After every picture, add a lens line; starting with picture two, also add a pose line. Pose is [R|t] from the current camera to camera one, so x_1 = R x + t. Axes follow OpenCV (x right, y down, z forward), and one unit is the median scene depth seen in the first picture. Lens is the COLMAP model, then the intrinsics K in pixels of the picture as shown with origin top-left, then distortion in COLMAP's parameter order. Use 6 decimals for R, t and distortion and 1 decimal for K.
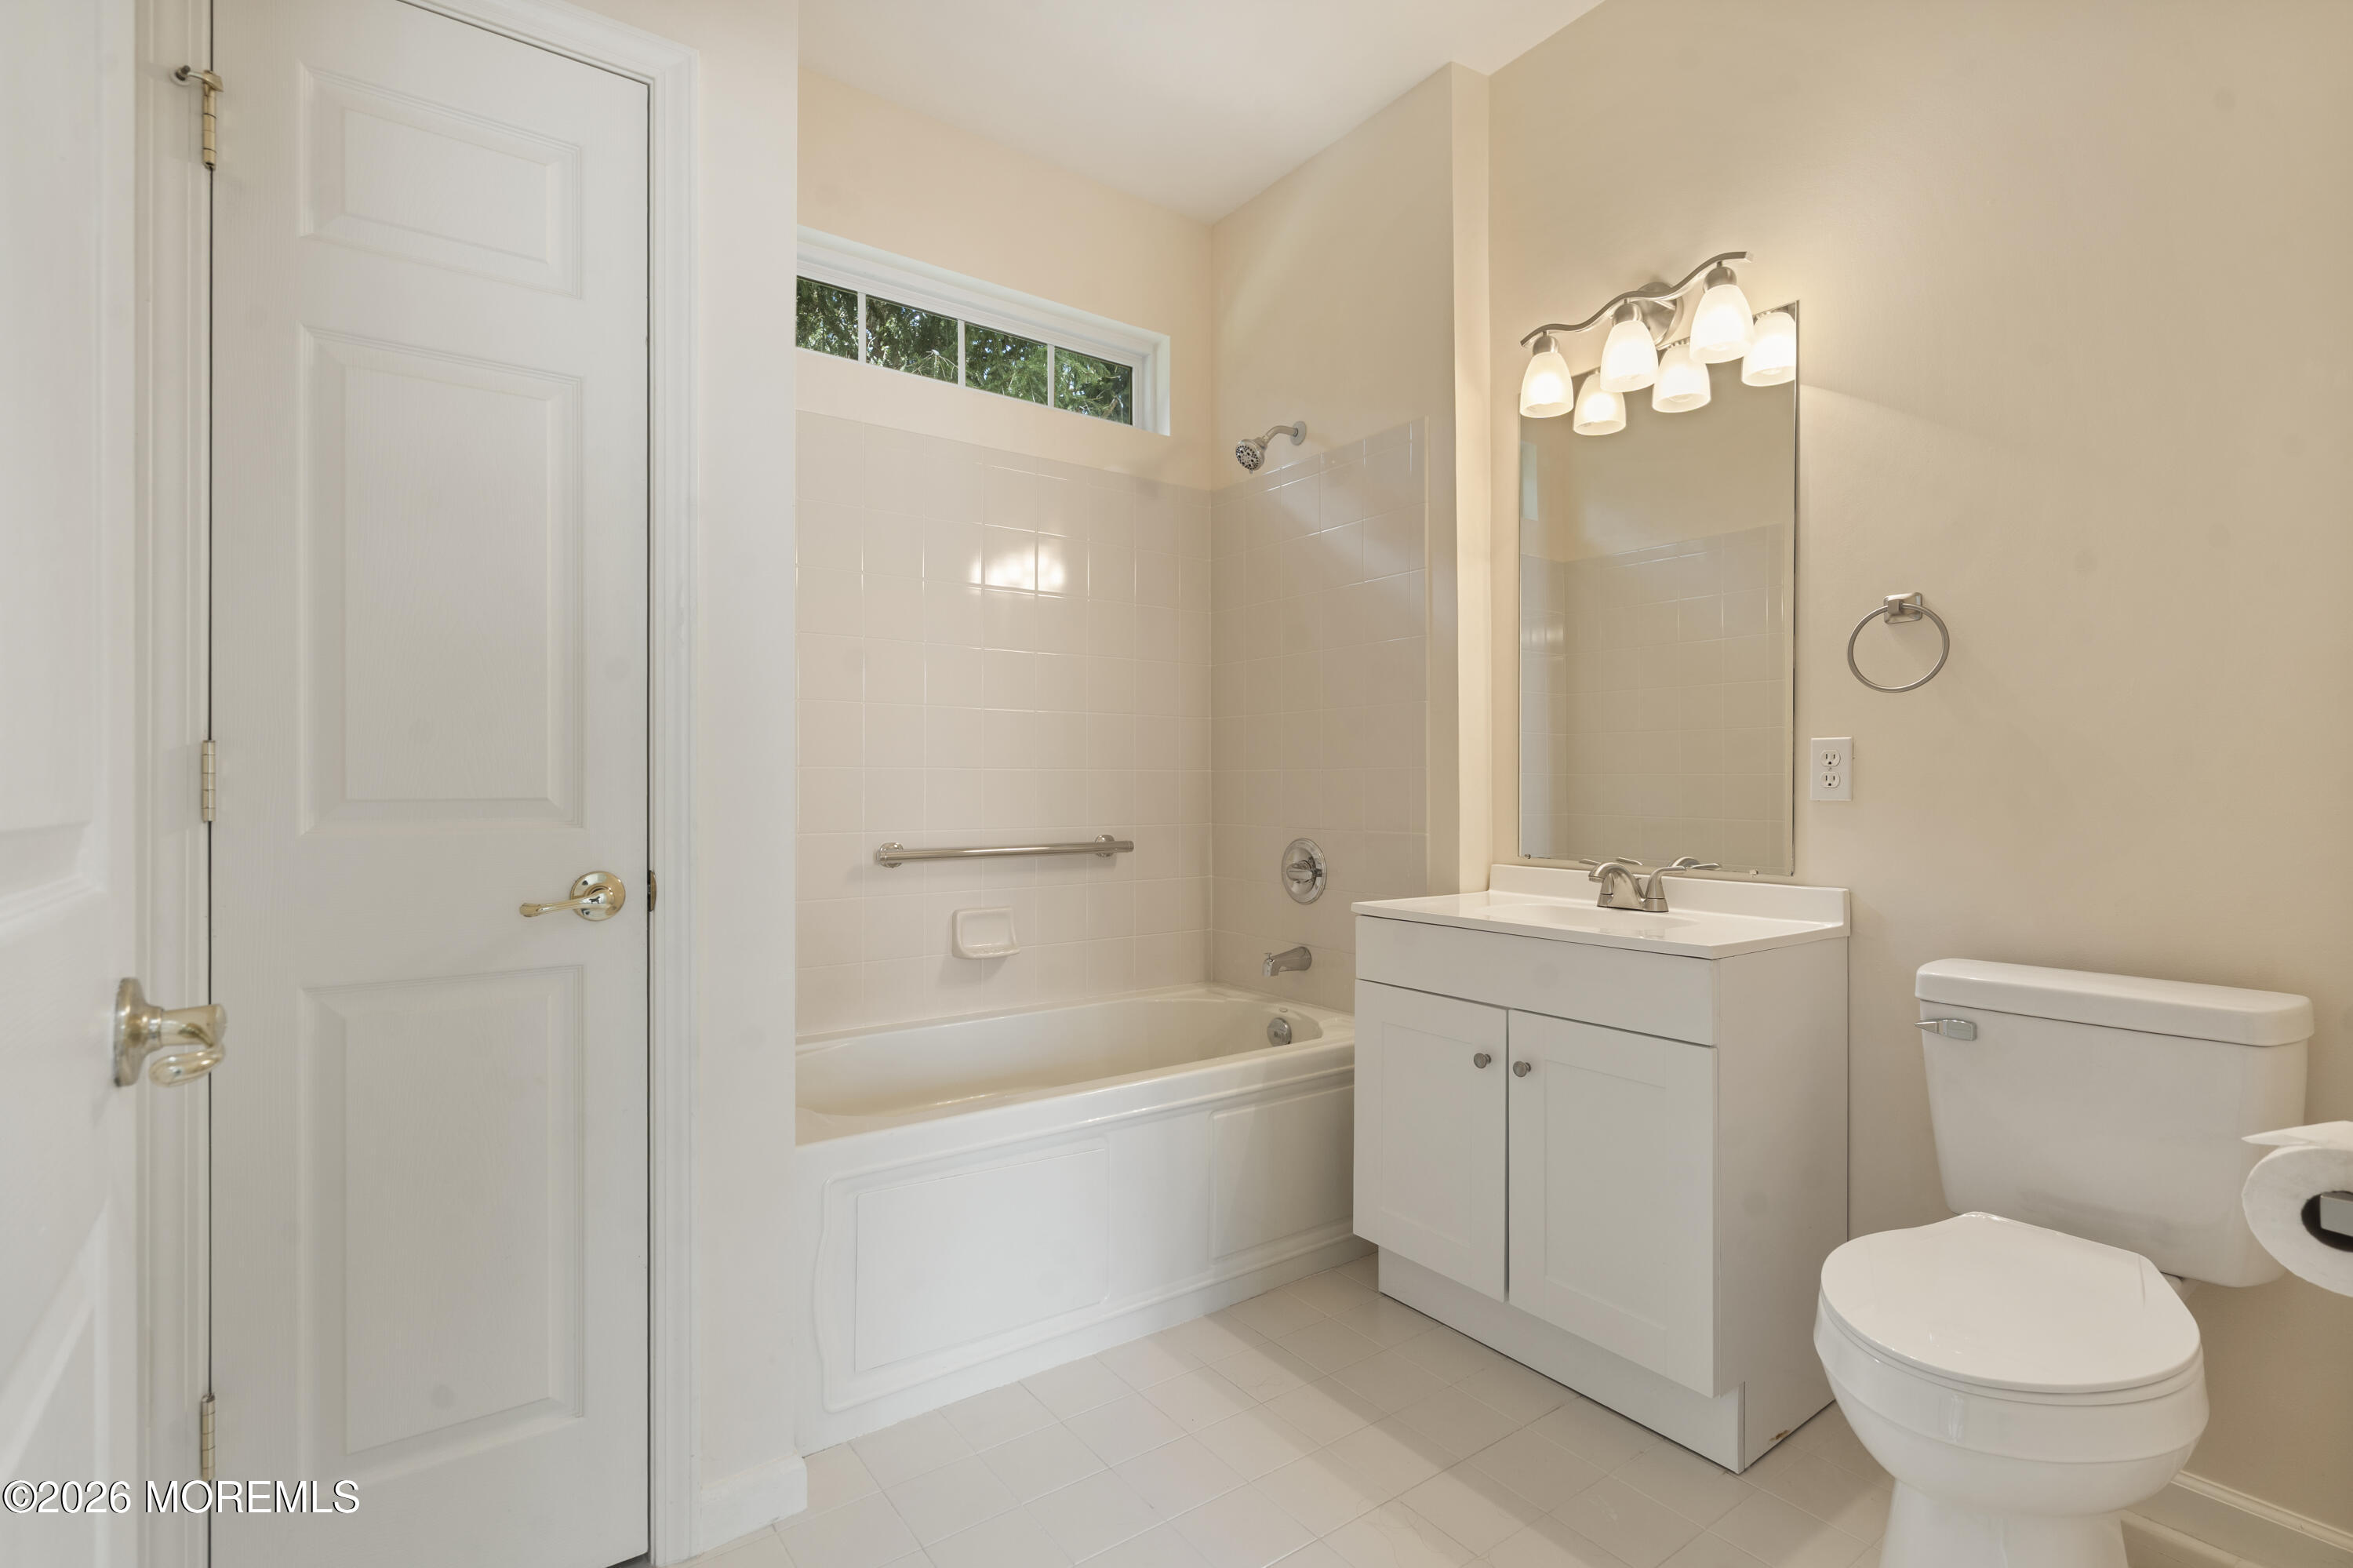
lens RADIAL K [[1098.3, 0, 1176.5], [0, 1098.3, 784.0], [0, 0, 1]] dist [-0.002577, 0.001464]
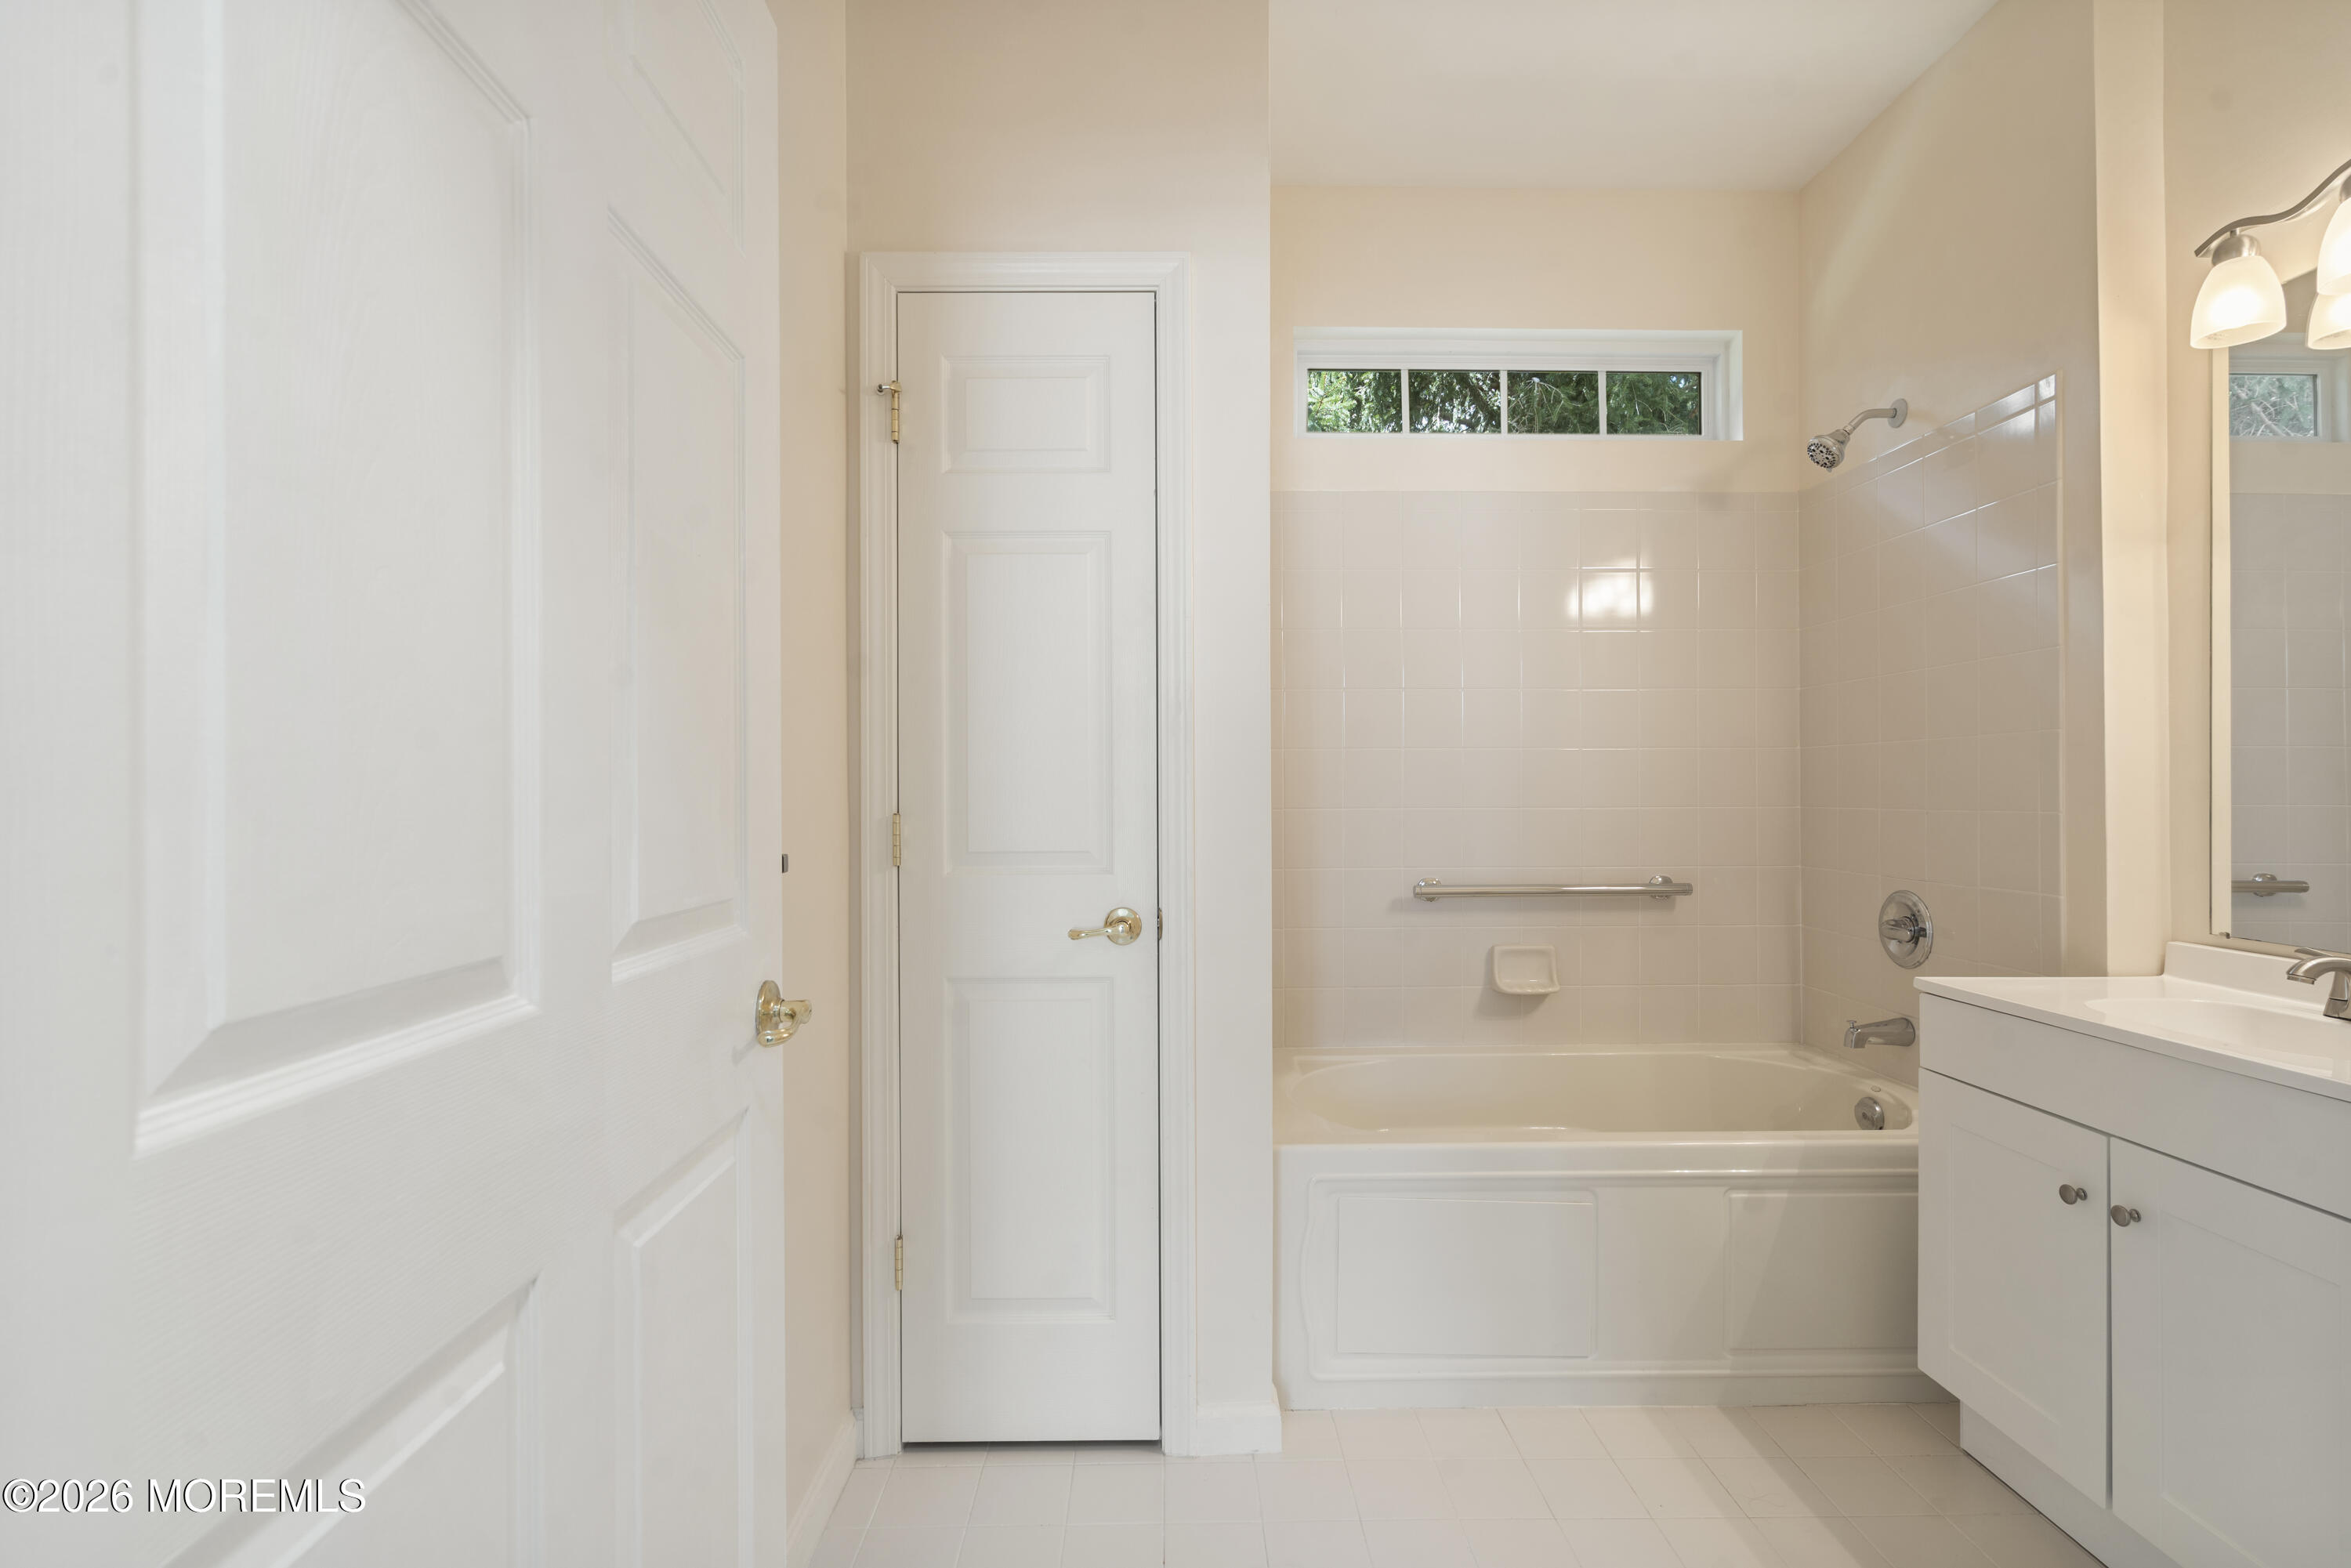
lens RADIAL K [[1093.5, 0, 1183.9], [0, 1093.5, 791.3], [0, 0, 1]] dist [-0.003549, 0.001006]
pose [[0.814843, -0.002743, -0.579675, 0.181093], [0.004830, 0.999986, 0.002057, -0.038050], [0.579661, -0.004476, 0.814845, -0.012097]]
